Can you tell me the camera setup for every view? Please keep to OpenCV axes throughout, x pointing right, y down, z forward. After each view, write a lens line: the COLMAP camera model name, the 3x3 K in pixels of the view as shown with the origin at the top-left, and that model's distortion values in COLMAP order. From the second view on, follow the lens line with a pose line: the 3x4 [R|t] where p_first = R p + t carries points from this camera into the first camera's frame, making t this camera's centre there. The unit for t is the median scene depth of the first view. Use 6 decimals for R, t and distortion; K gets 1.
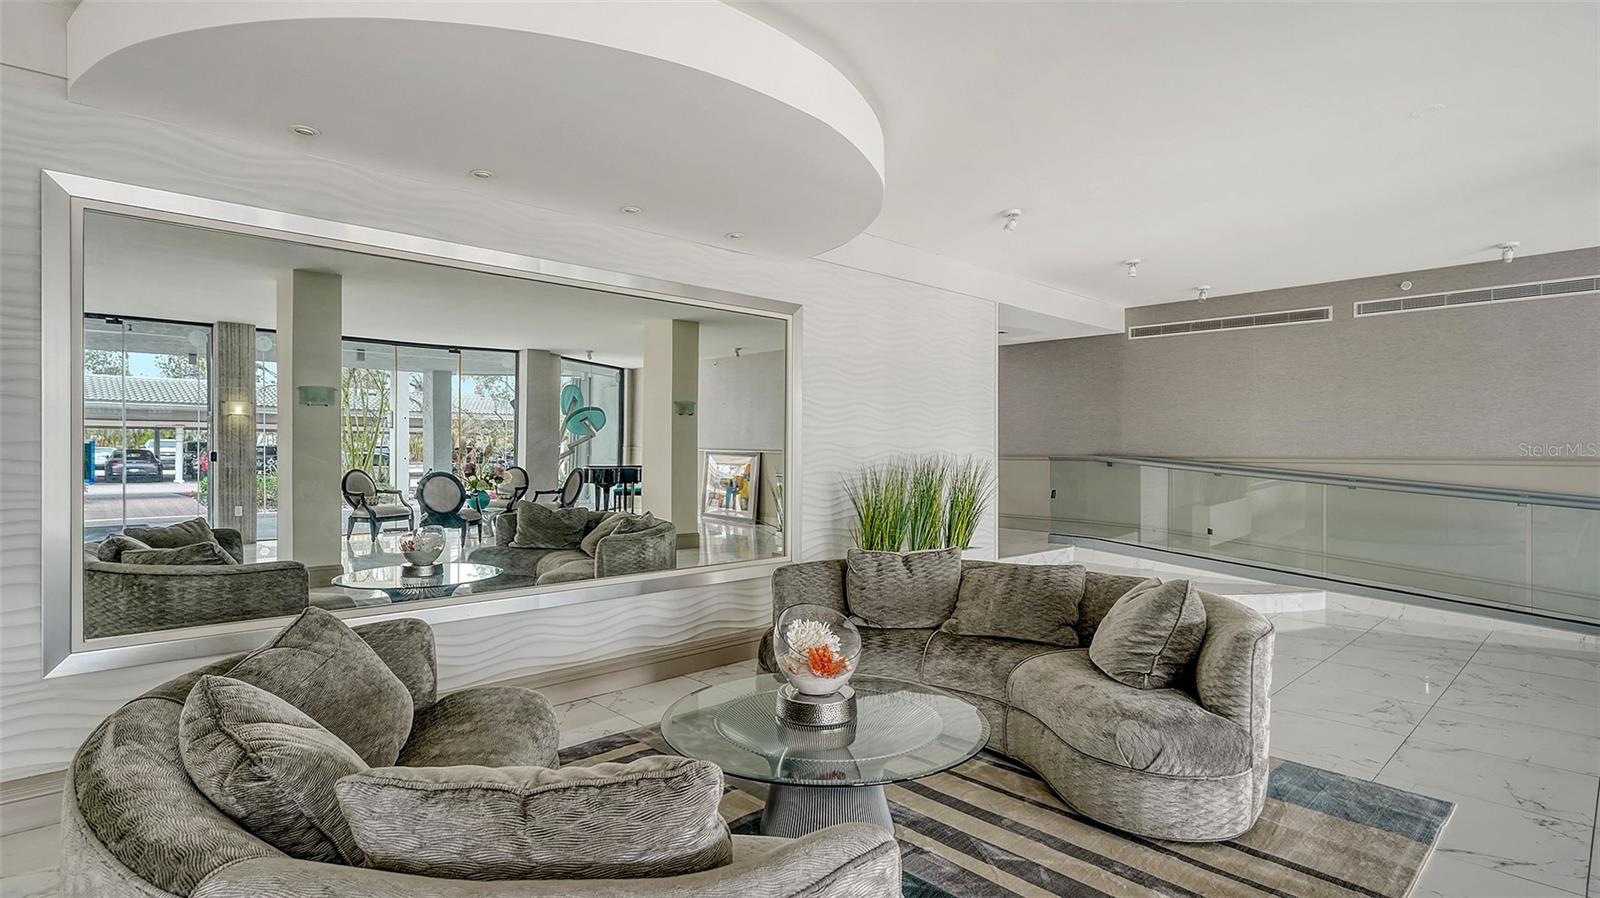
lens RADIAL K [[792.5, 0, 802.2], [0, 792.5, 446.5], [0, 0, 1]] dist [-0.001154, -0.000123]
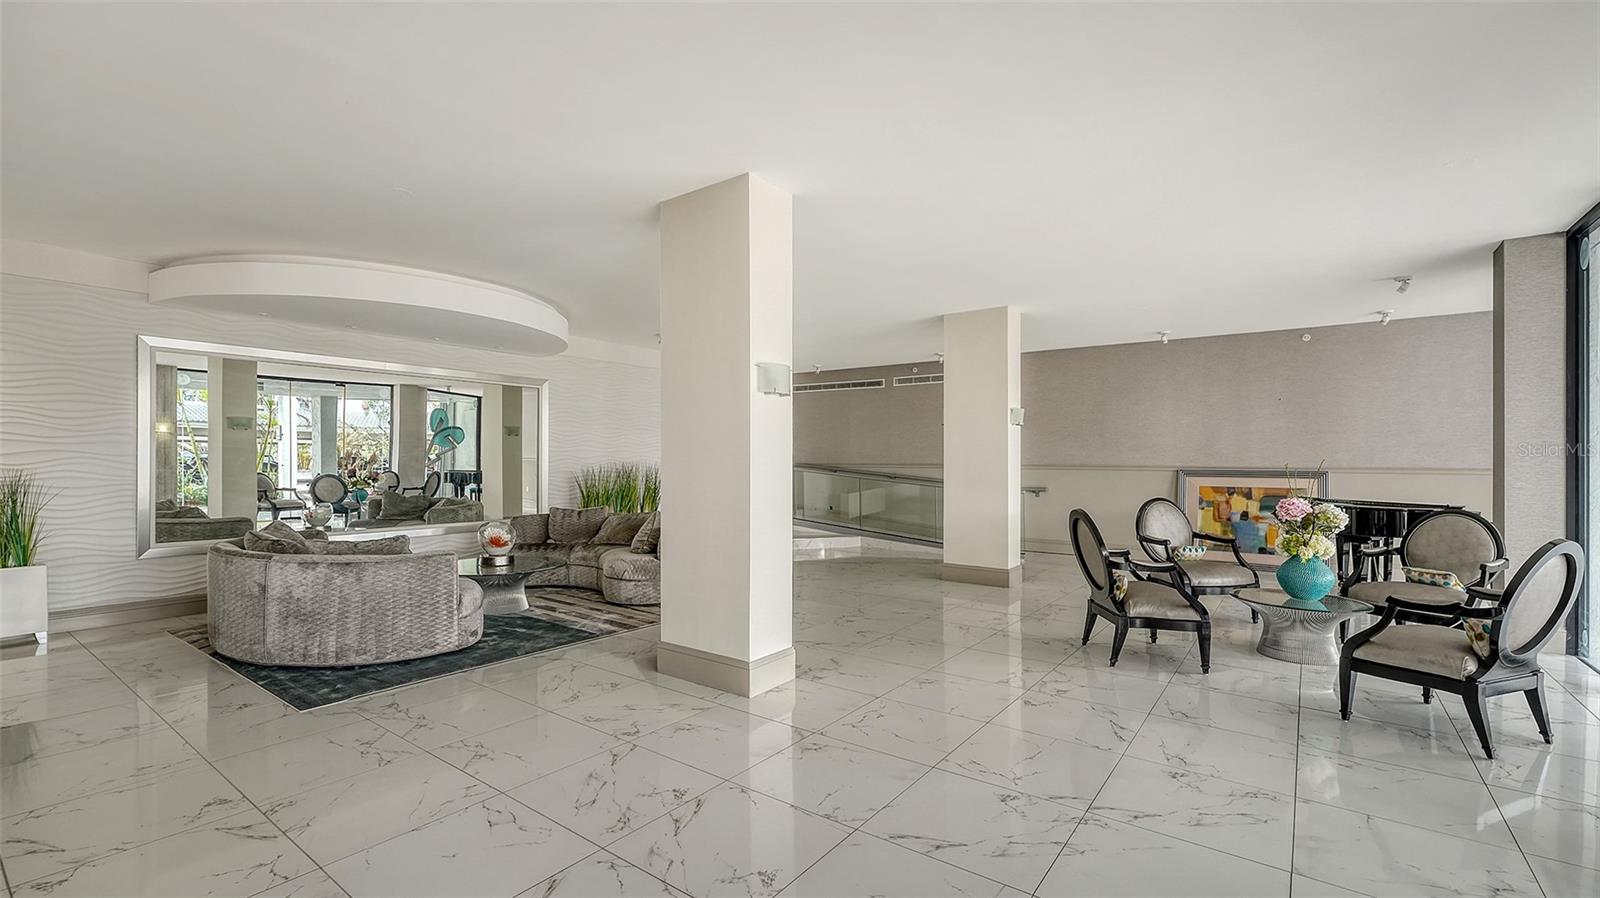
lens RADIAL K [[683.9, 0, 799.1], [0, 683.9, 456.3], [0, 0, 1]] dist [0.000857, 0.000212]
pose [[0.984286, 0.003220, 0.176553, 0.128687], [-0.003131, 0.999995, -0.000781, -0.001168], [-0.176554, 0.000216, 0.984291, -0.292028]]
